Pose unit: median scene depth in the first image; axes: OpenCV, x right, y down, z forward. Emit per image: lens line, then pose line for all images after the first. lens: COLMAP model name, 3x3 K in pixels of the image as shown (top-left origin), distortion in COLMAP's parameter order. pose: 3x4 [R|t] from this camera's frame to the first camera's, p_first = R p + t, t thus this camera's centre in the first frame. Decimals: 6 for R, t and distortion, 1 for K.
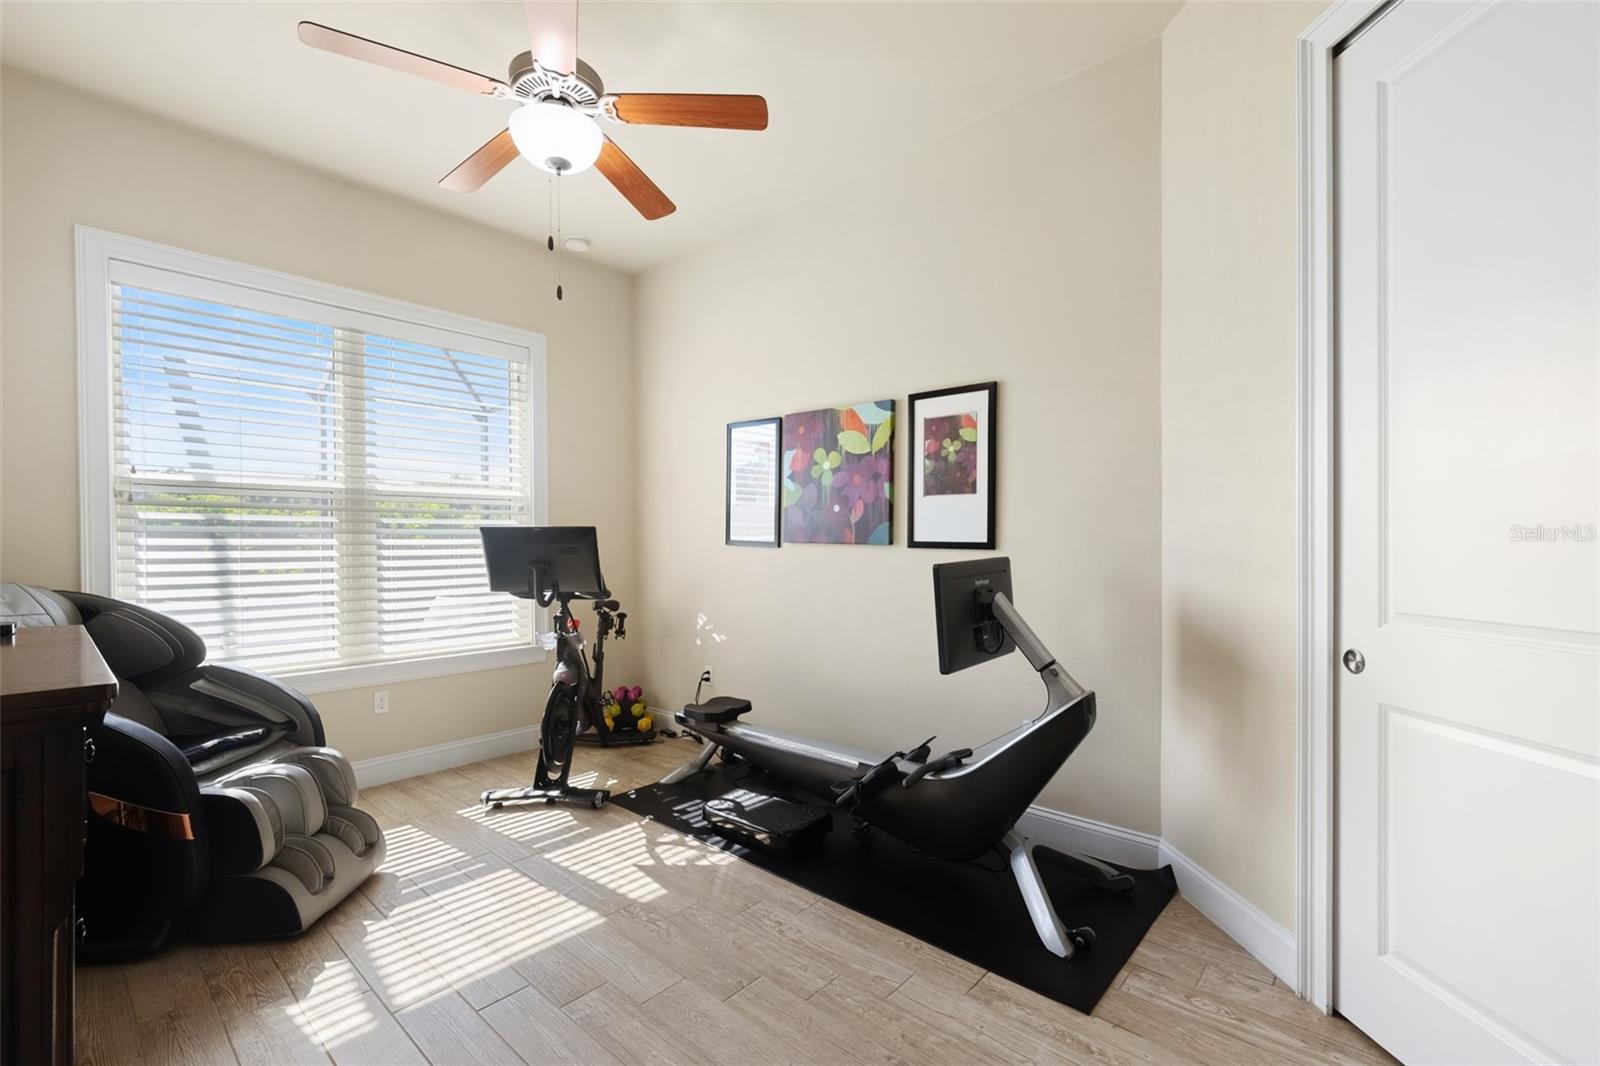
lens RADIAL K [[673.4, 0, 800.1], [0, 673.4, 546.9], [0, 0, 1]] dist [0.002263, -0.000715]
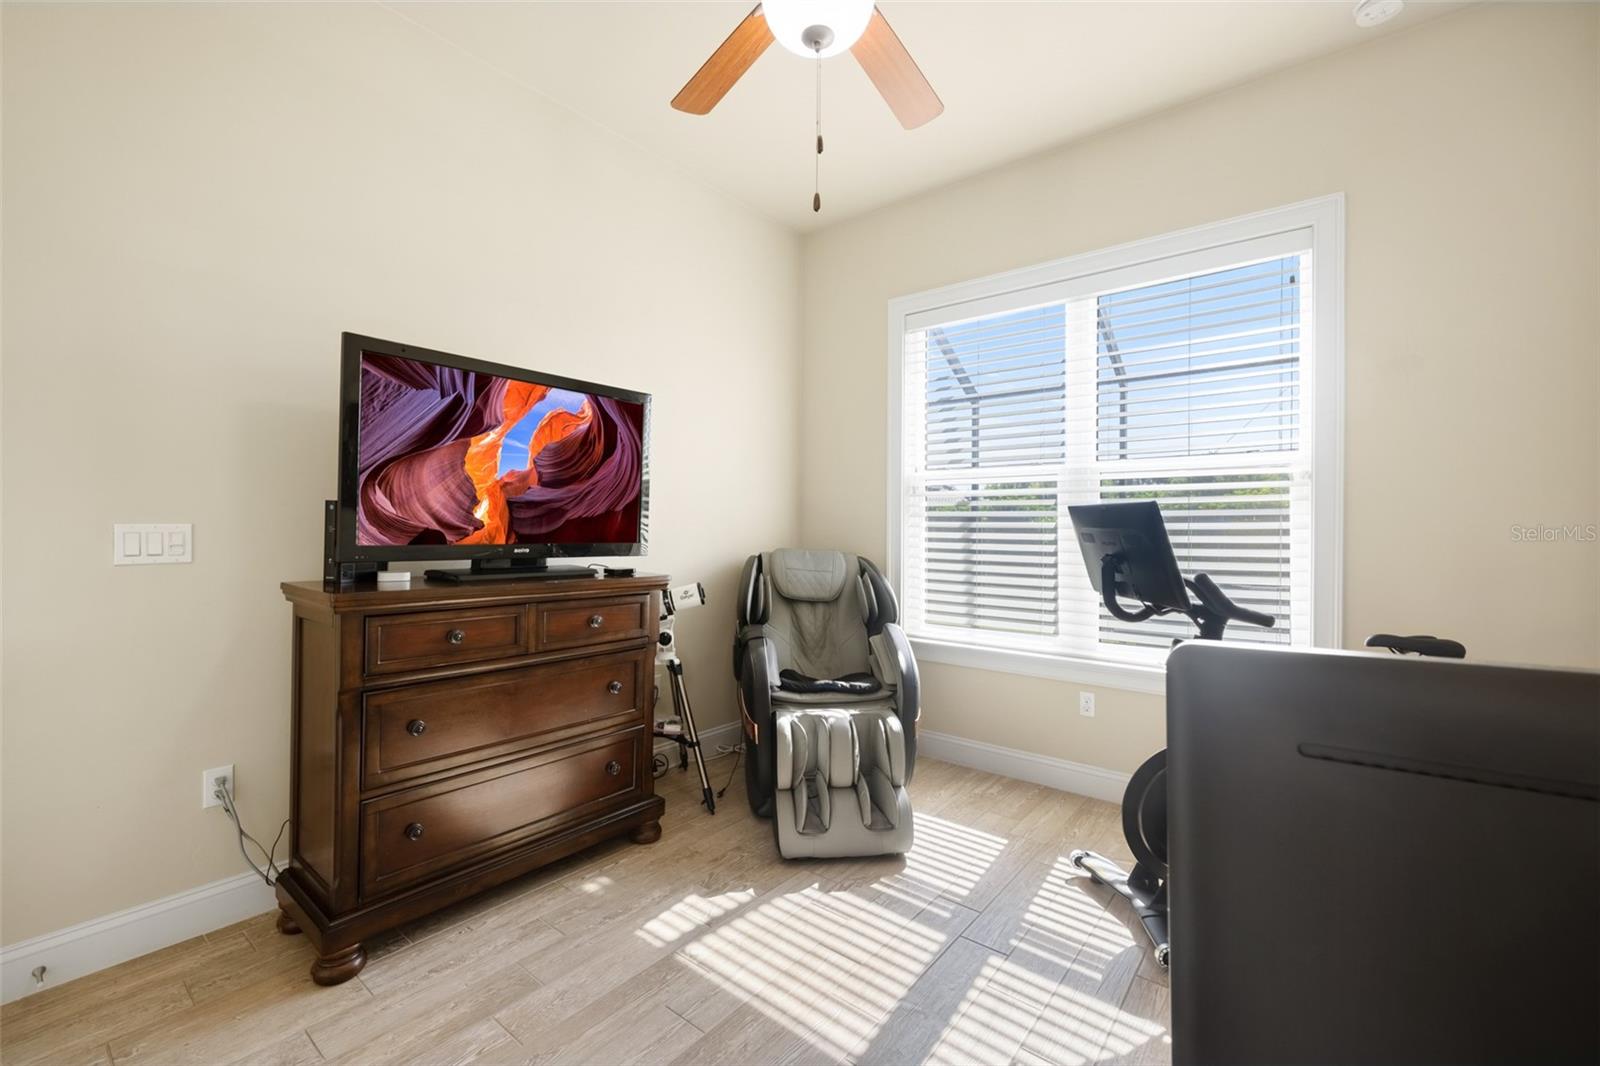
lens RADIAL K [[673.4, 0, 797.0], [0, 673.4, 523.2], [0, 0, 1]] dist [0.002263, -0.000715]
pose [[0.052644, -0.001610, -0.998612, 0.351636], [-0.011806, 0.999928, -0.002235, -0.004789], [0.998544, 0.011907, 0.052622, 0.782128]]
